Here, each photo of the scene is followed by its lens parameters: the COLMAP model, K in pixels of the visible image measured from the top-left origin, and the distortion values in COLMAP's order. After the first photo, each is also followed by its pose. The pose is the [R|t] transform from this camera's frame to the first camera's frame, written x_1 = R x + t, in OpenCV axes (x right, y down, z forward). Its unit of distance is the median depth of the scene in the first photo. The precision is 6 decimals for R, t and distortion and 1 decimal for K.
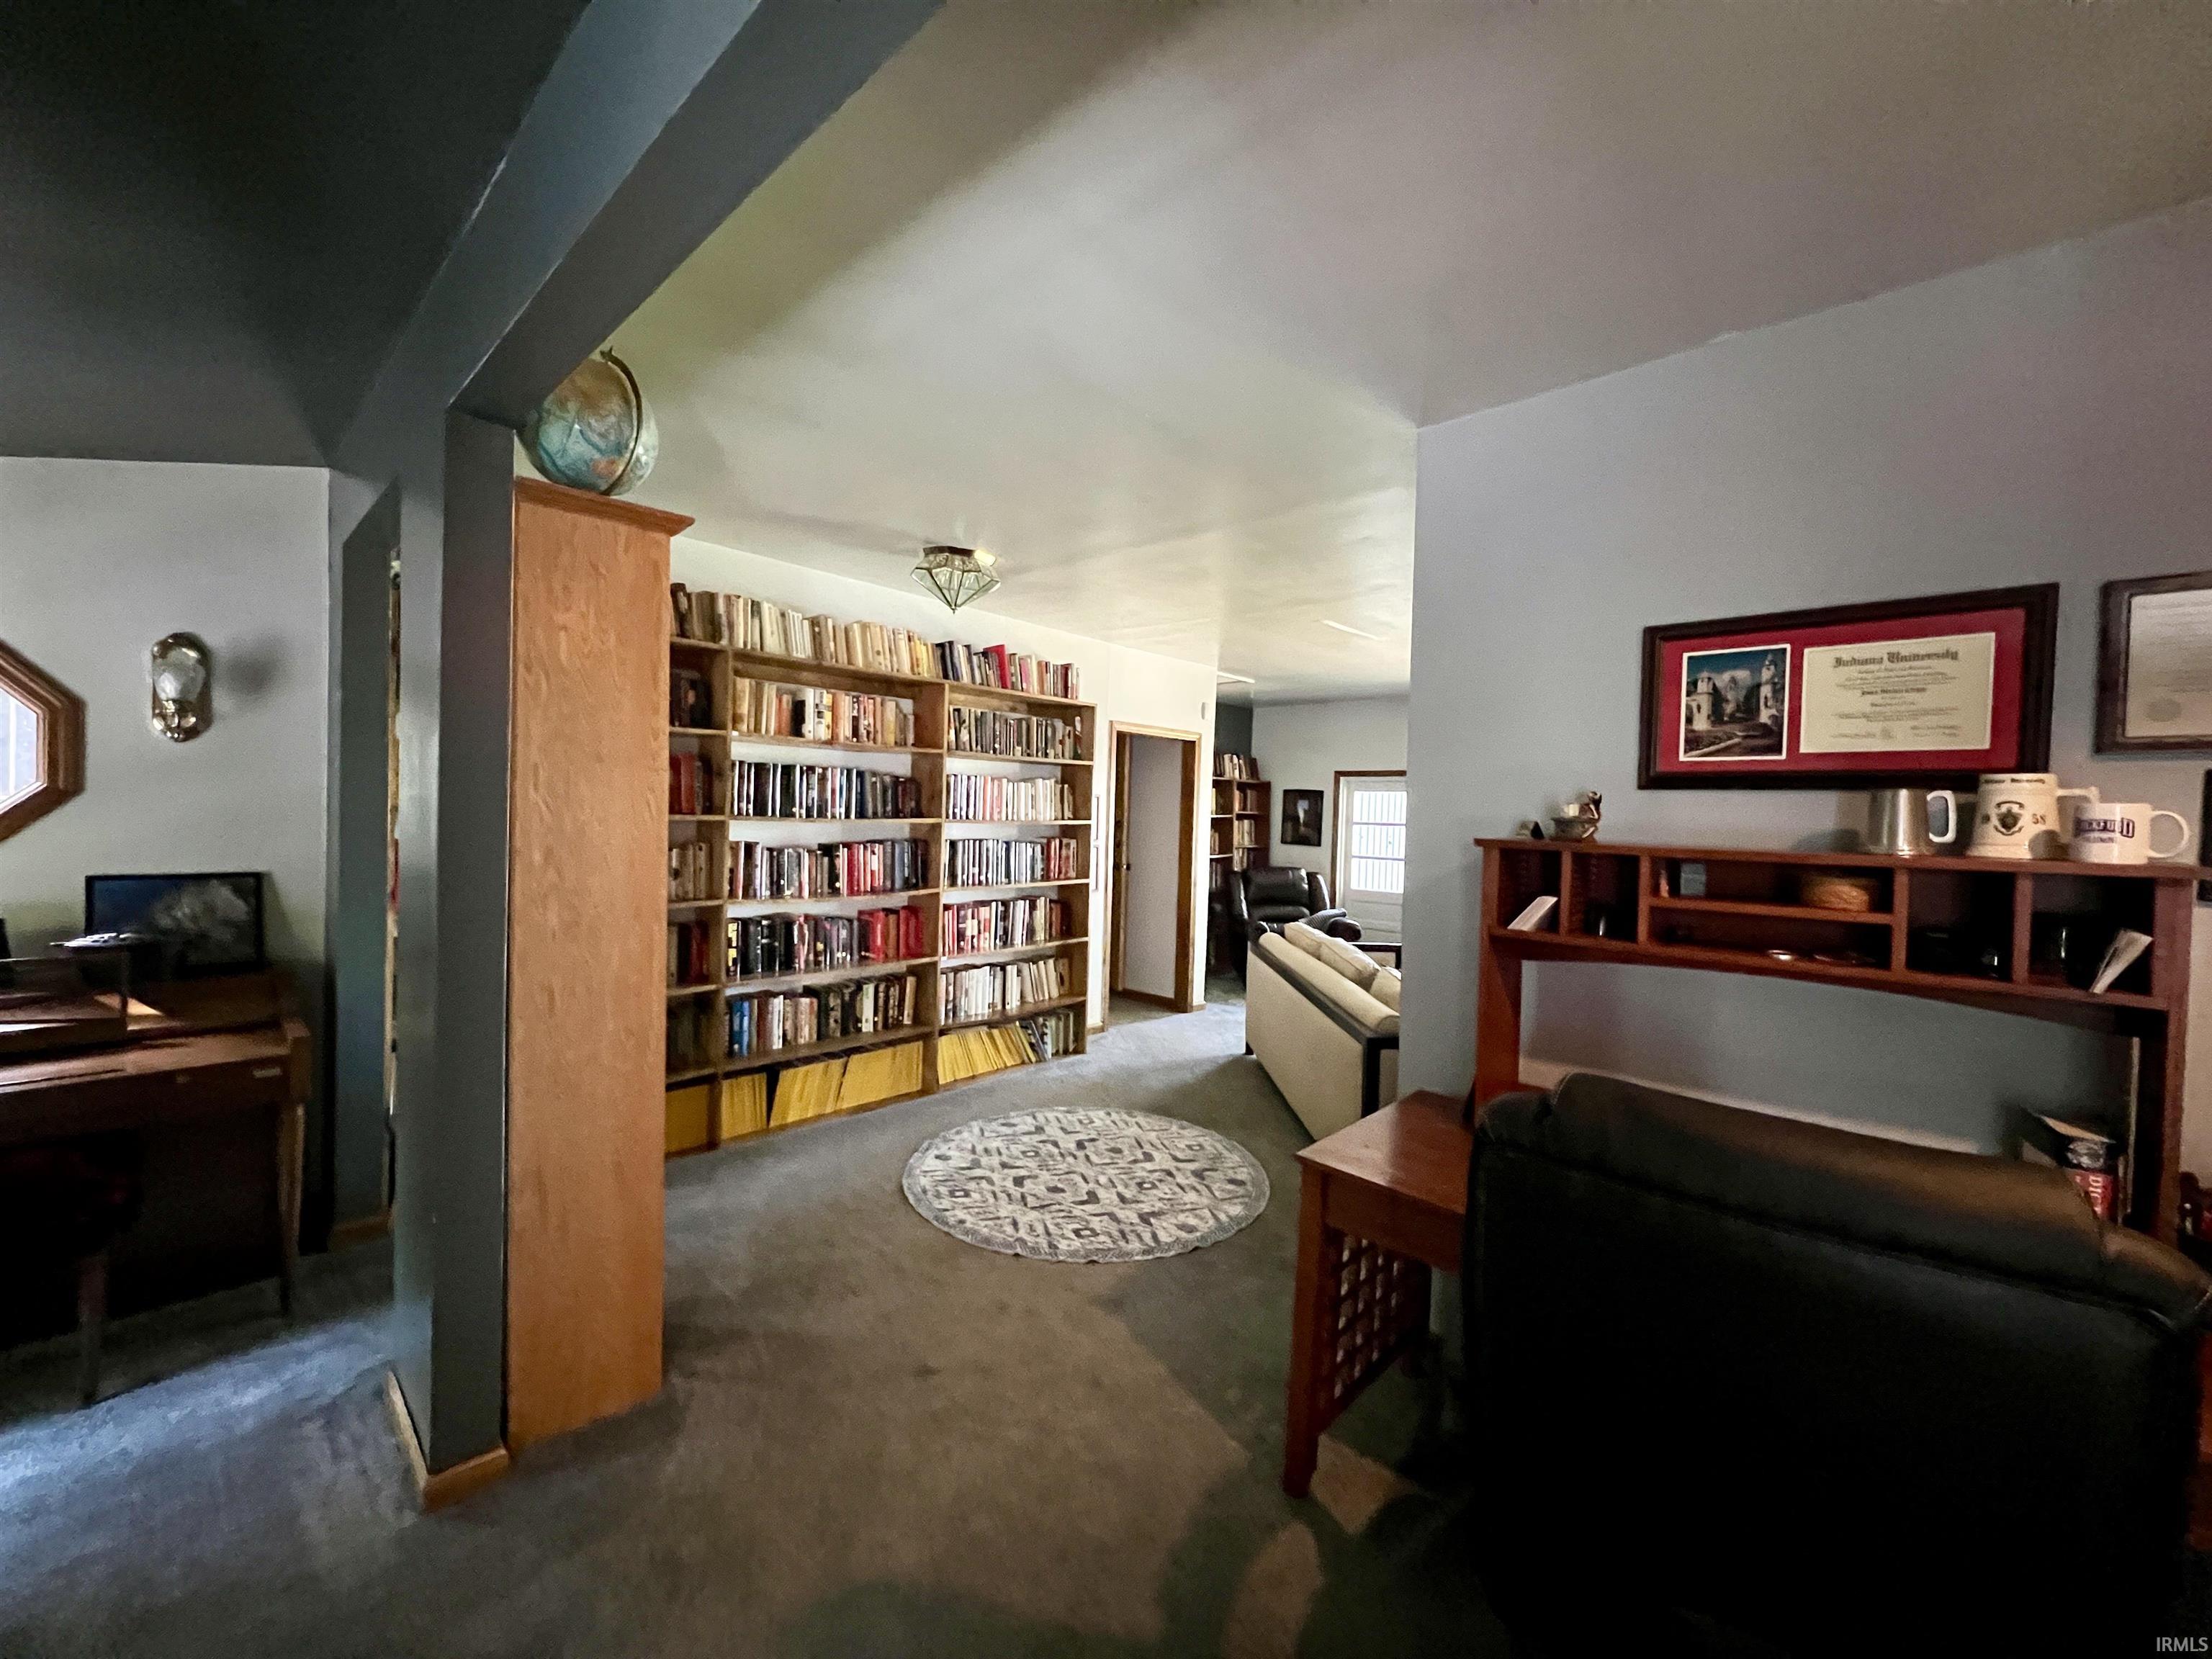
lens RADIAL K [[889.5, 0, 1095.1], [0, 889.5, 829.5], [0, 0, 1]] dist [0.000337, 0.000363]
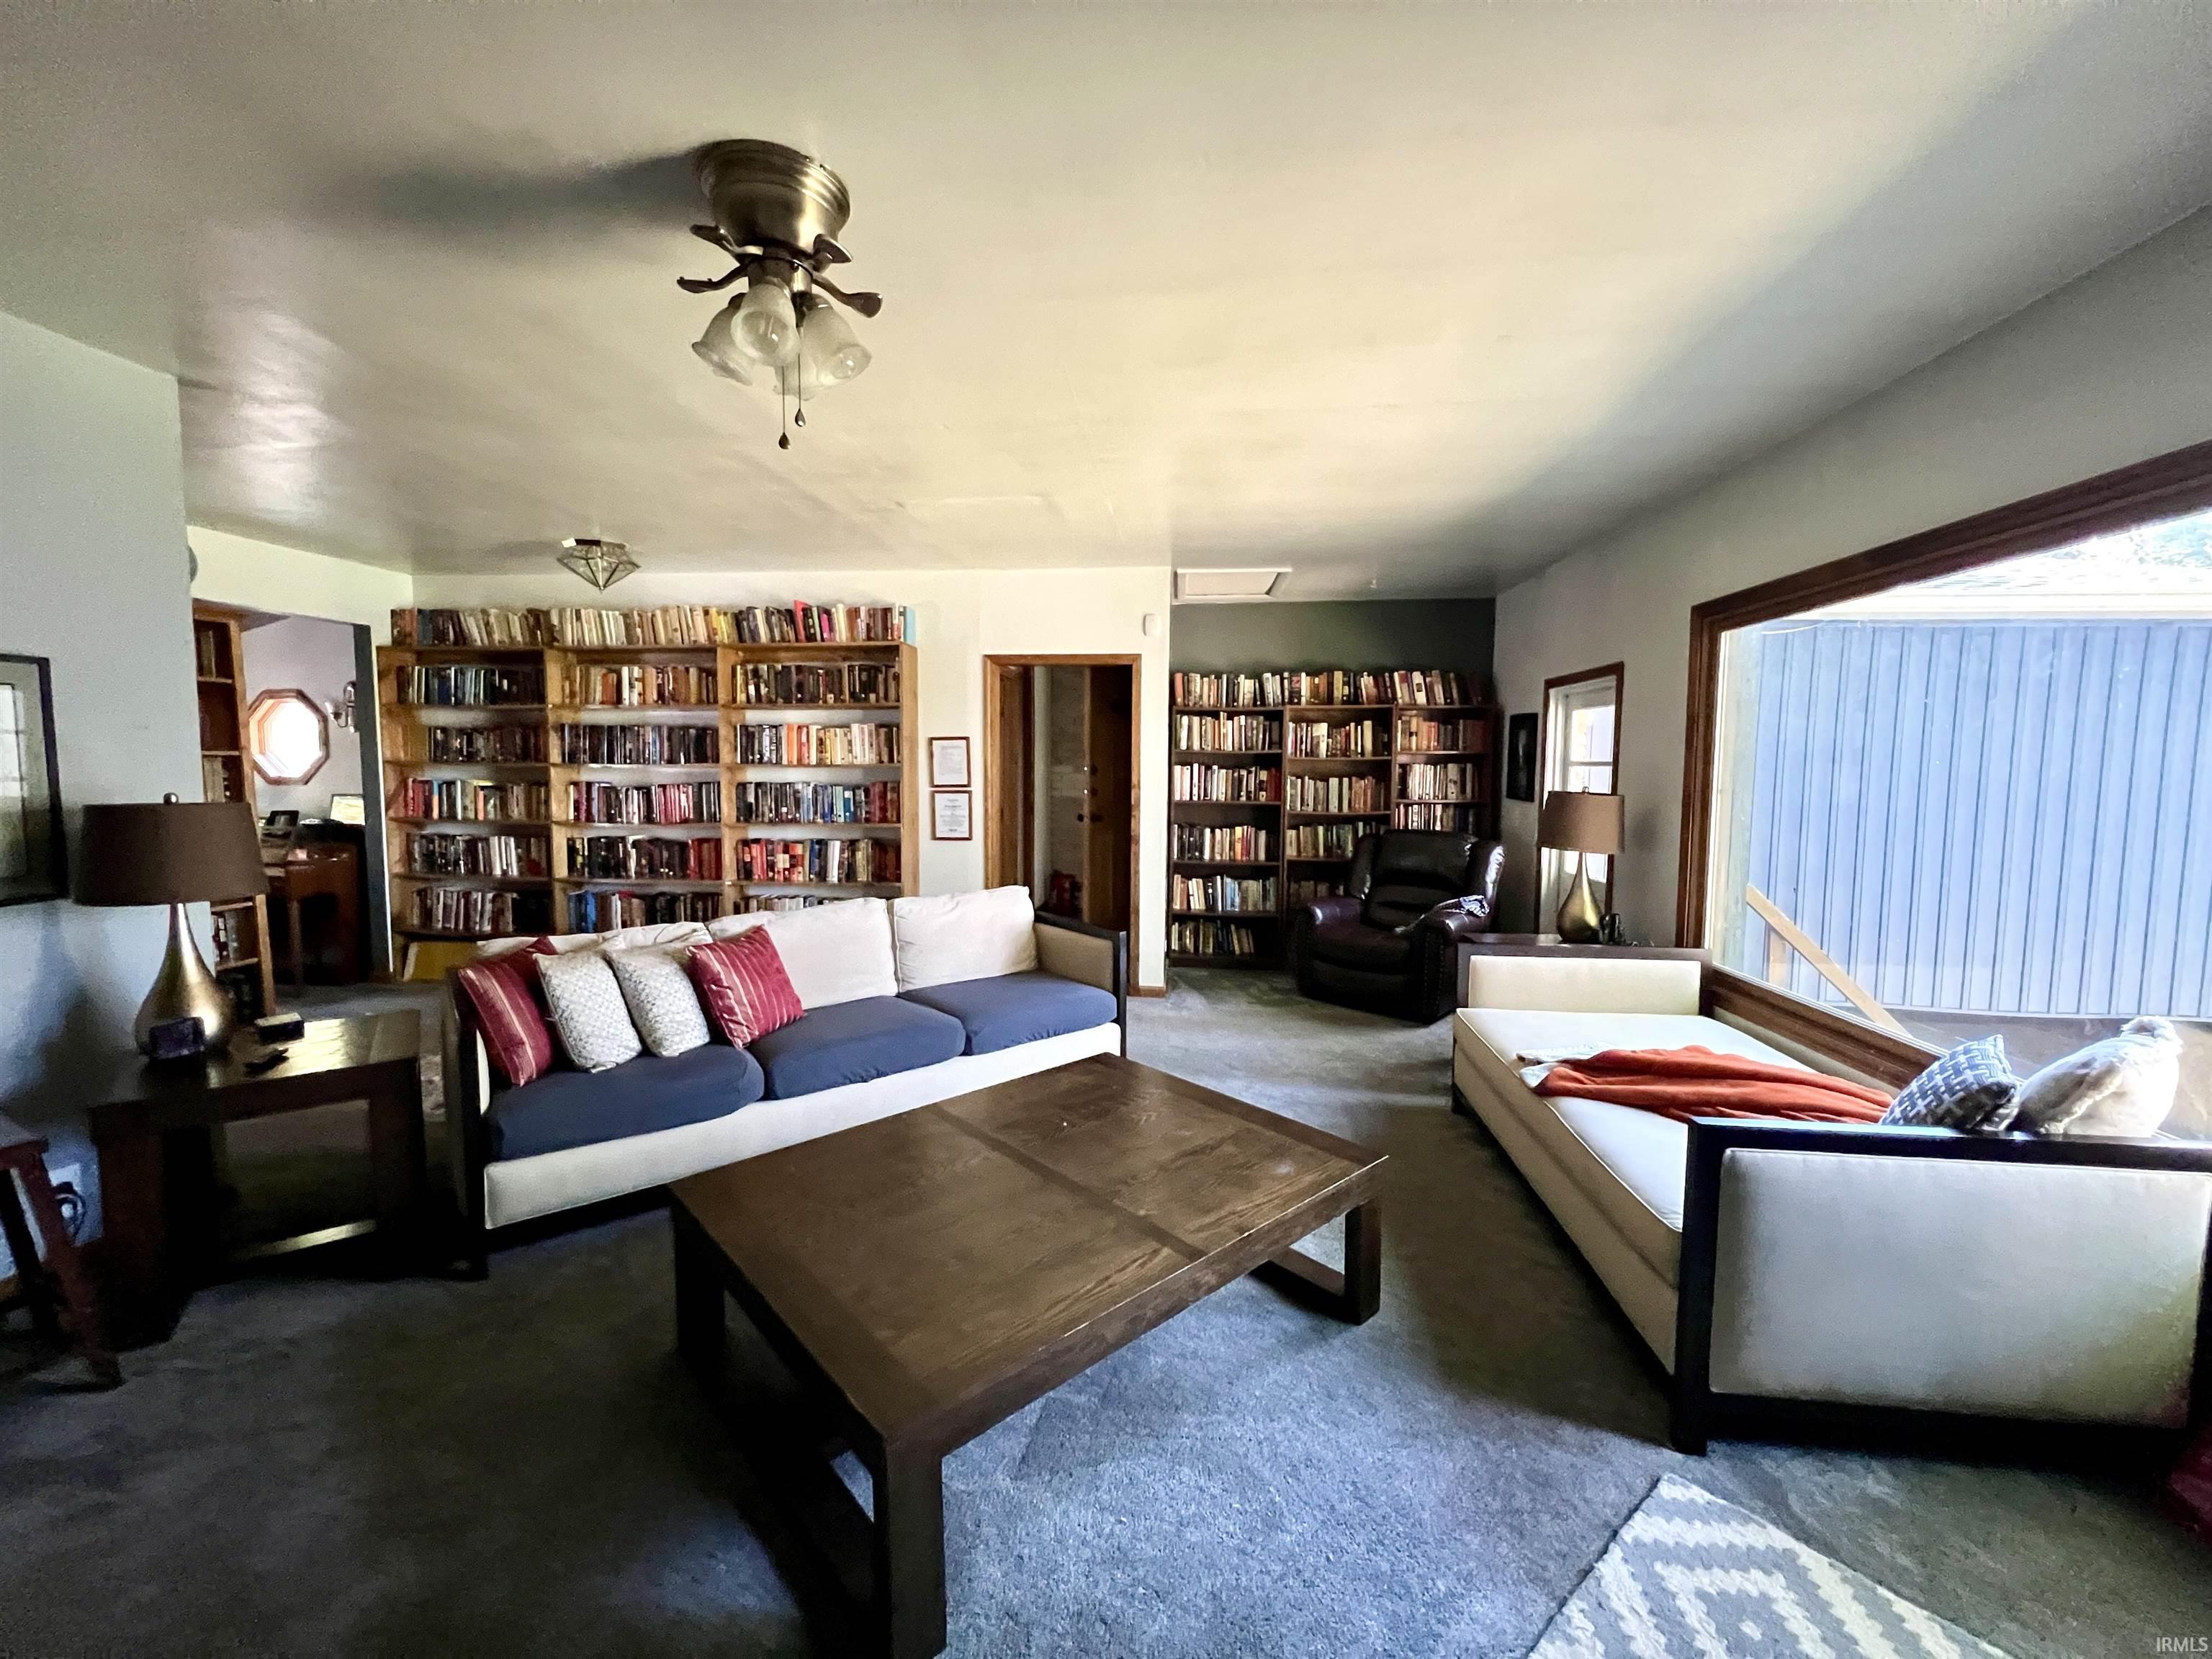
lens RADIAL K [[889.5, 0, 1106.0], [0, 889.5, 830.5], [0, 0, 1]] dist [0.000337, 0.000363]
pose [[0.593655, 0.034436, -0.803983, 1.016058], [-0.003677, 0.999190, 0.040082, 0.025859], [0.804712, -0.020839, 0.593300, 0.673448]]
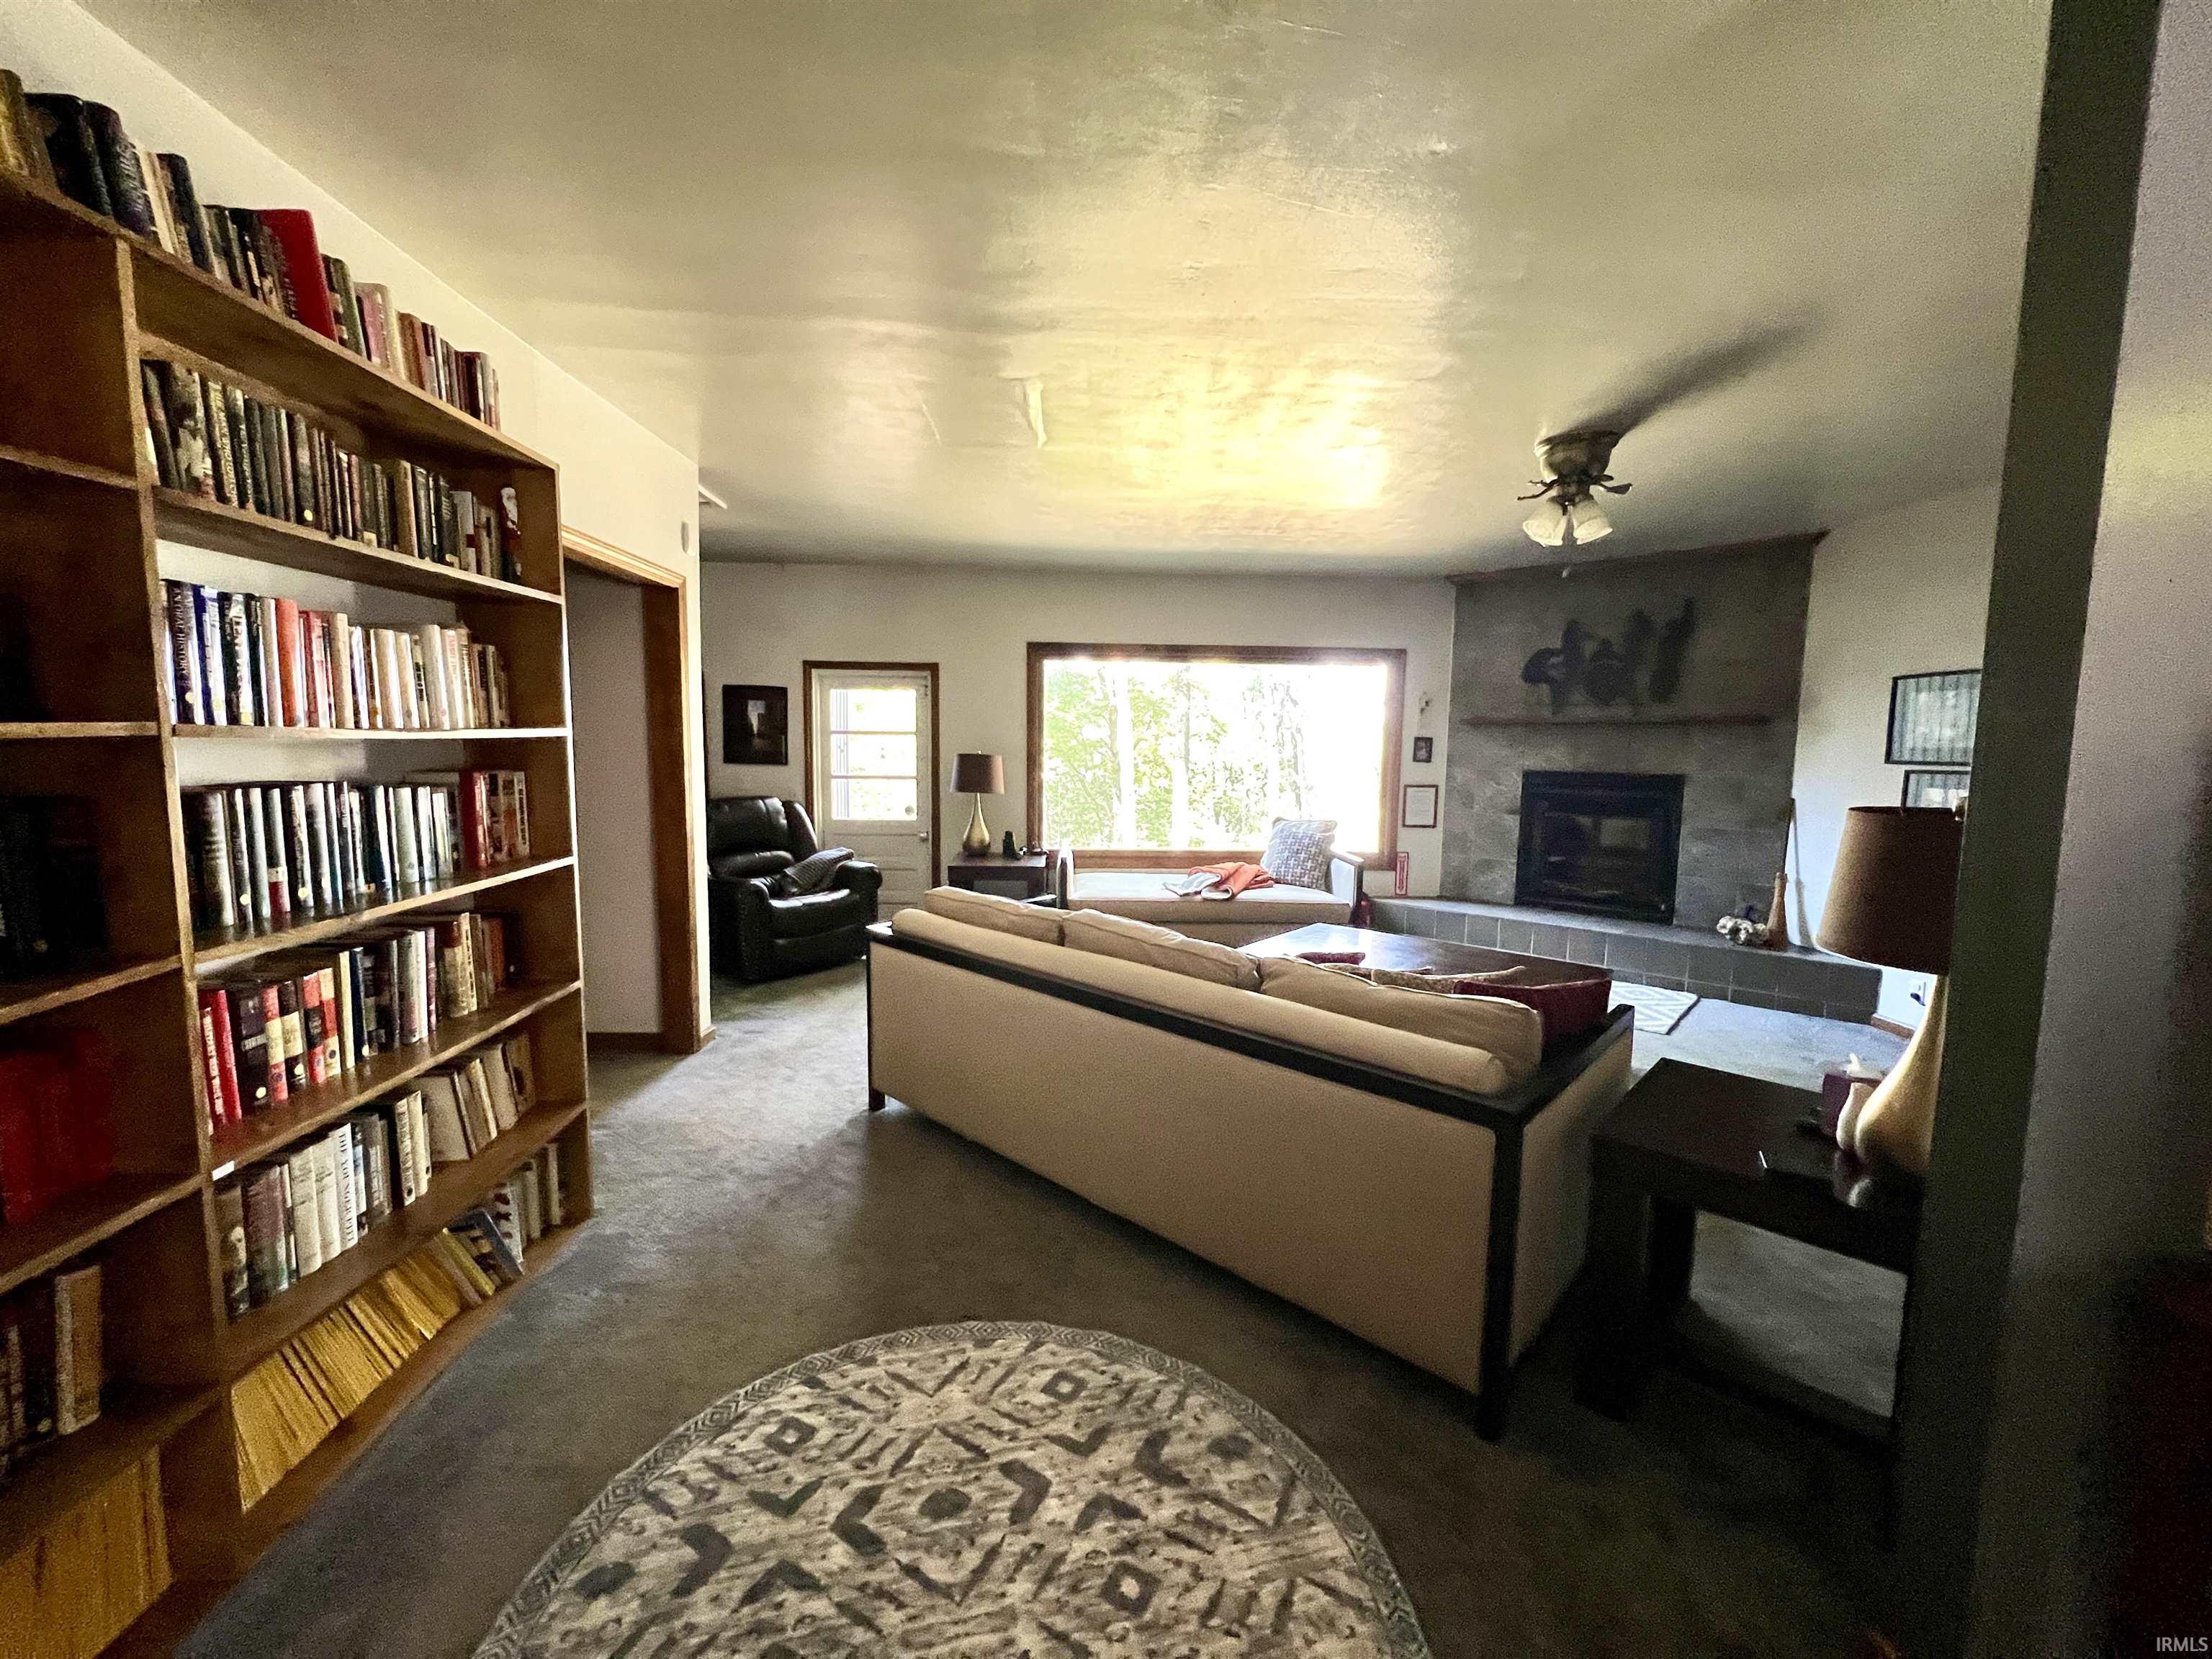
lens RADIAL K [[889.5, 0, 1107.6], [0, 889.5, 832.9], [0, 0, 1]] dist [0.000337, 0.000363]
pose [[0.695589, -0.093137, 0.712377, -0.158151], [0.018601, 0.993564, 0.111737, -0.003476], [-0.718199, -0.064472, 0.692845, 0.536009]]
